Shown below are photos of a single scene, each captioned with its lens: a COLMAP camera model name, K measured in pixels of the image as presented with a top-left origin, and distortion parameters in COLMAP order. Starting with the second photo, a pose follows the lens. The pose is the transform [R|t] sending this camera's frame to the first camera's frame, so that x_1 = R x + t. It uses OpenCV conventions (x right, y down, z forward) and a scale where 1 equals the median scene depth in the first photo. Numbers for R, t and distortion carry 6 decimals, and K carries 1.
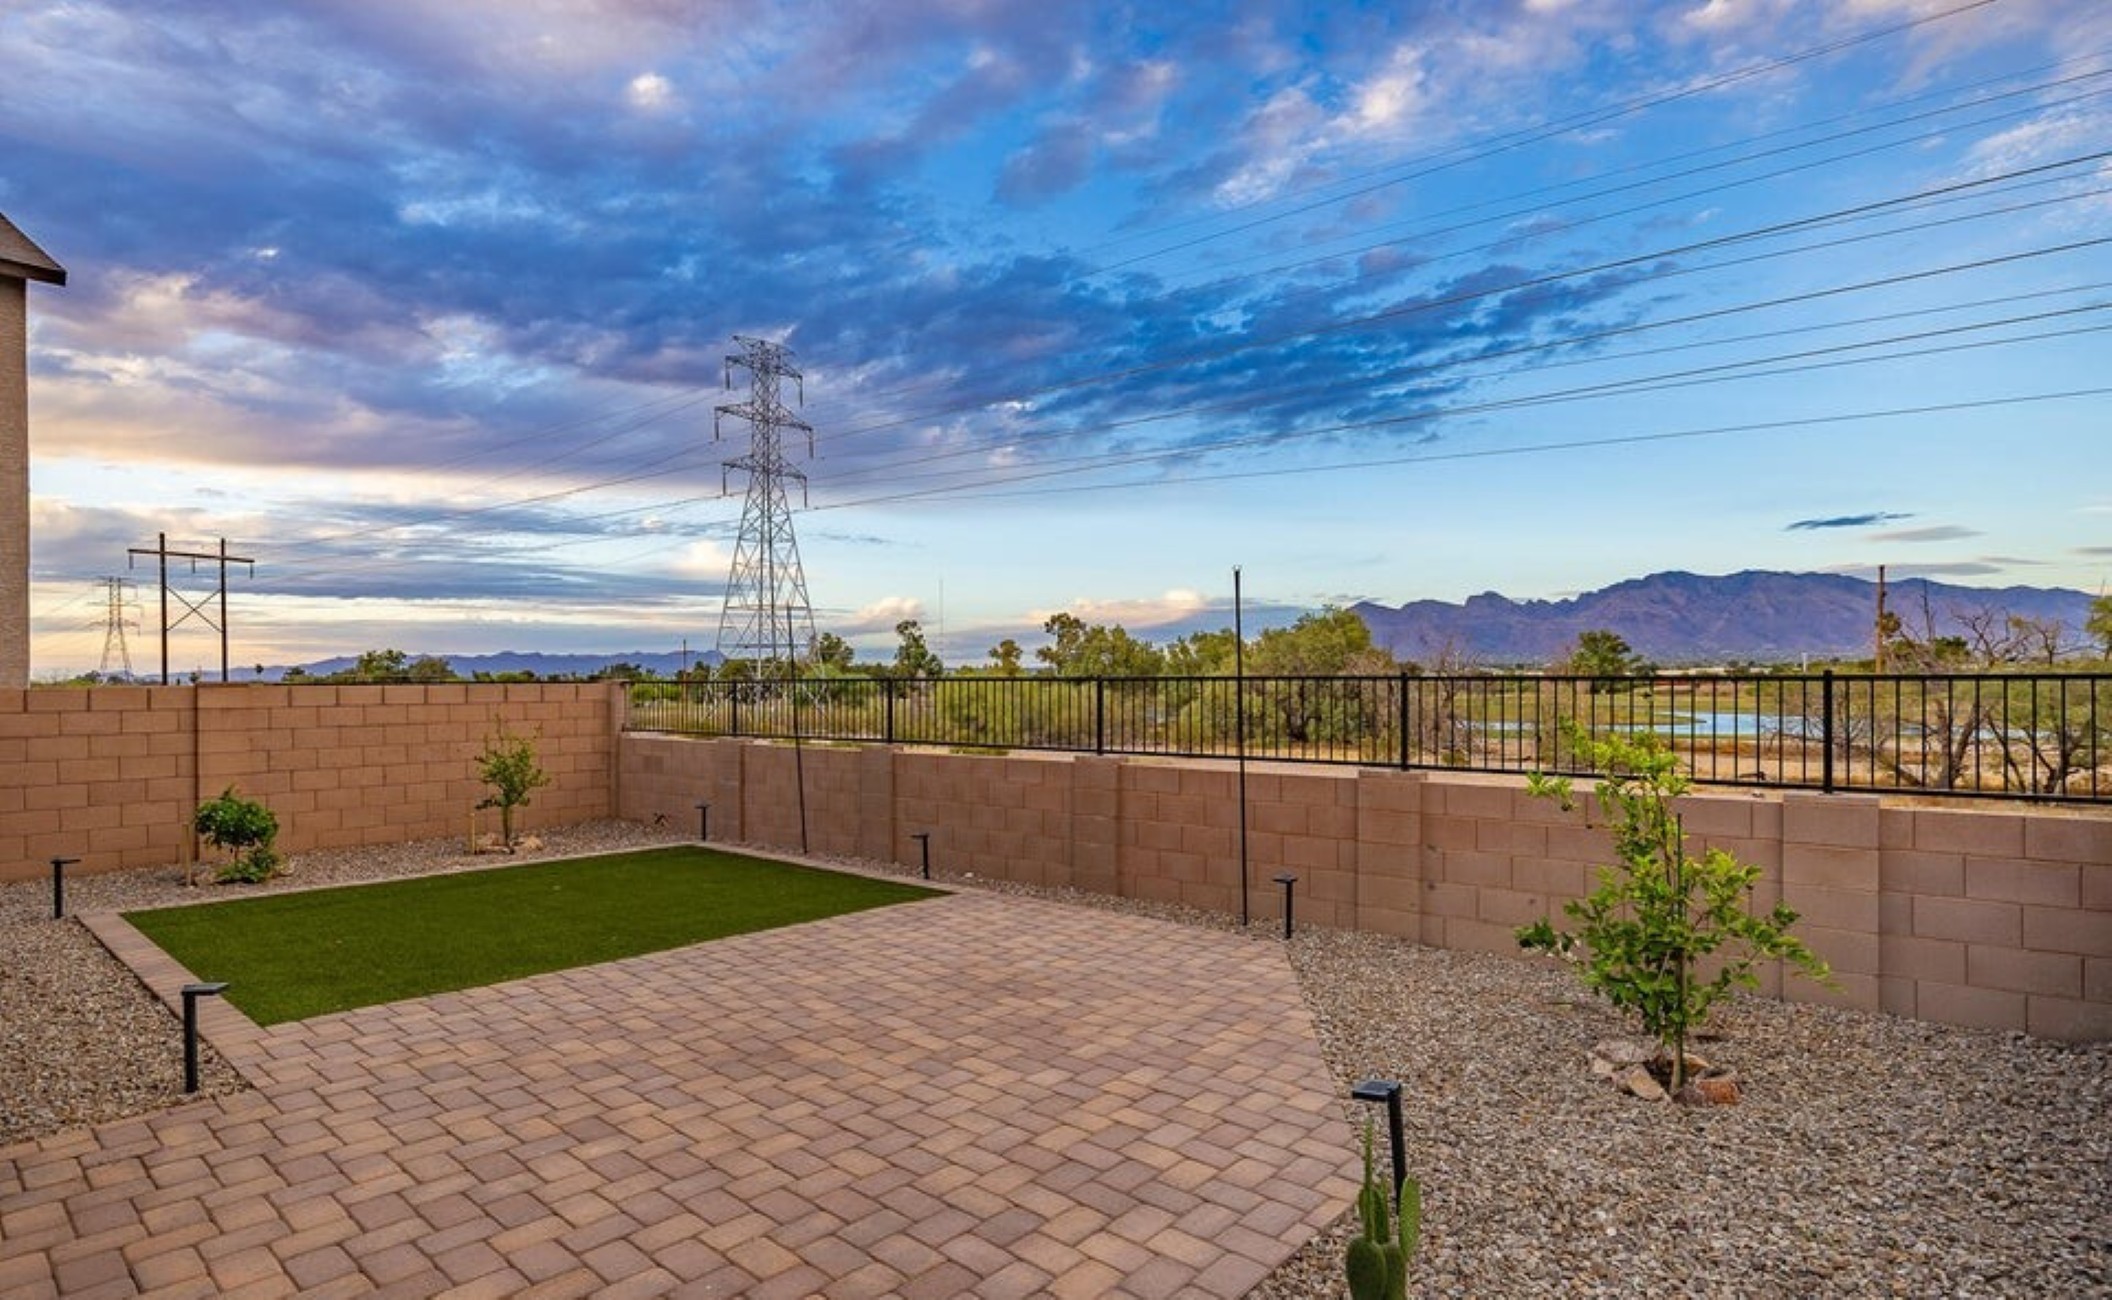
lens RADIAL K [[1070.0, 0, 1138.0], [0, 1070.0, 733.3], [0, 0, 1]] dist [-0.000499, 0.009350]
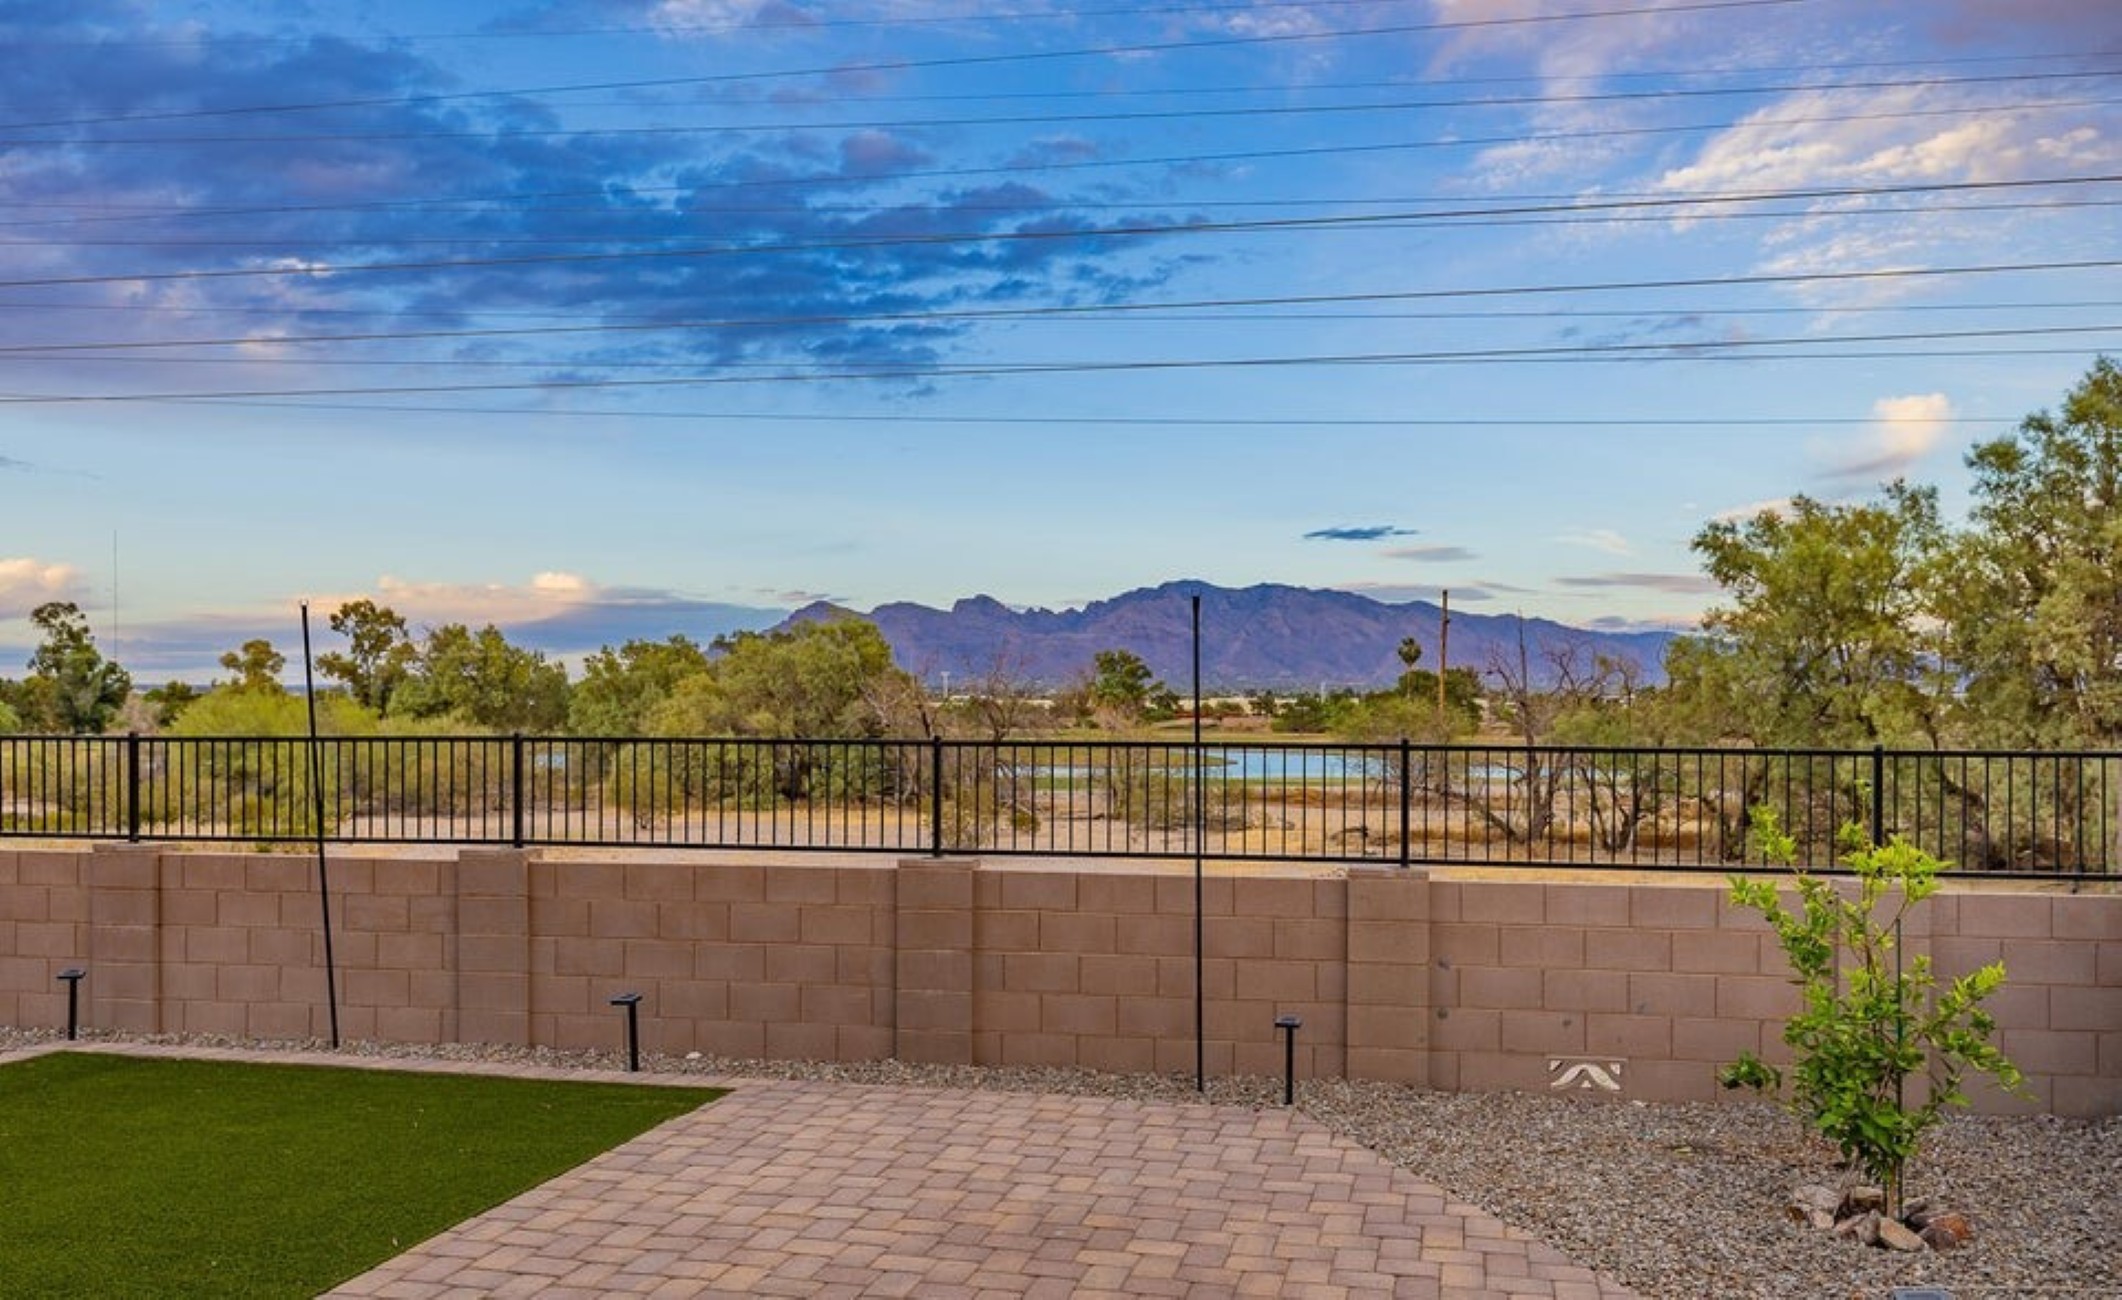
lens RADIAL K [[1476.0, 0, 1062.5], [0, 1476.0, 687.4], [0, 0, 1]] dist [0.010867, -0.001672]
pose [[0.878737, 0.011281, 0.477172, -0.138421], [0.014576, 0.998620, -0.050451, -0.012782], [-0.477083, 0.051288, 0.877360, 0.048434]]
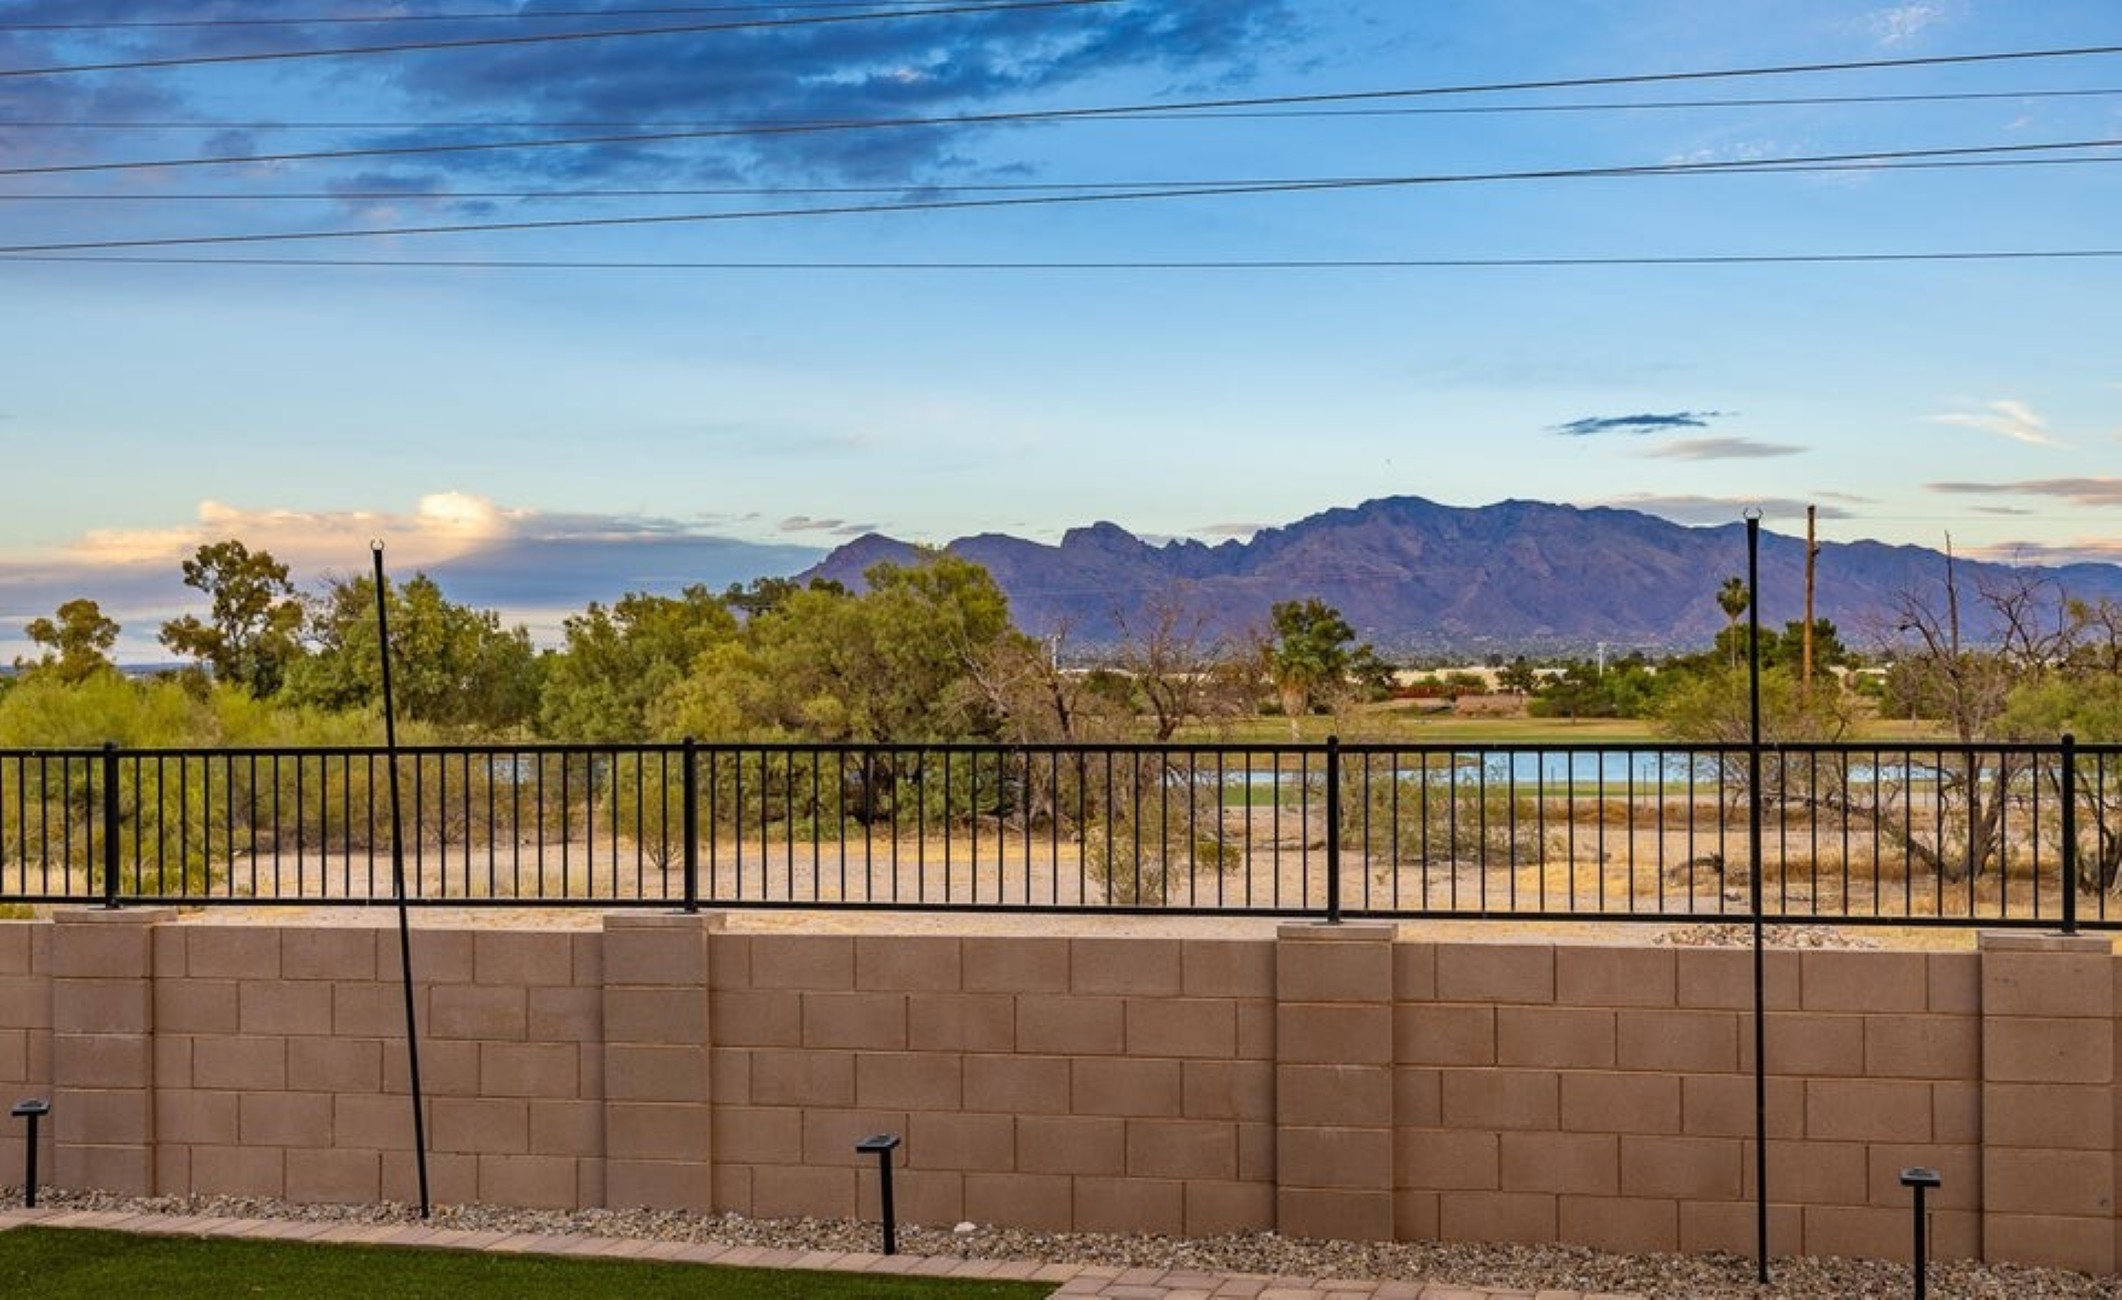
lens RADIAL K [[2116.6, 0, 1061.0], [0, 2116.6, 650.0], [0, 0, 1]] dist [0.005491, 0.020240]
pose [[0.891451, 0.002280, 0.453112, -0.178331], [0.024282, 0.998310, -0.052796, -0.016064], [-0.452467, 0.058068, 0.889889, 0.091690]]
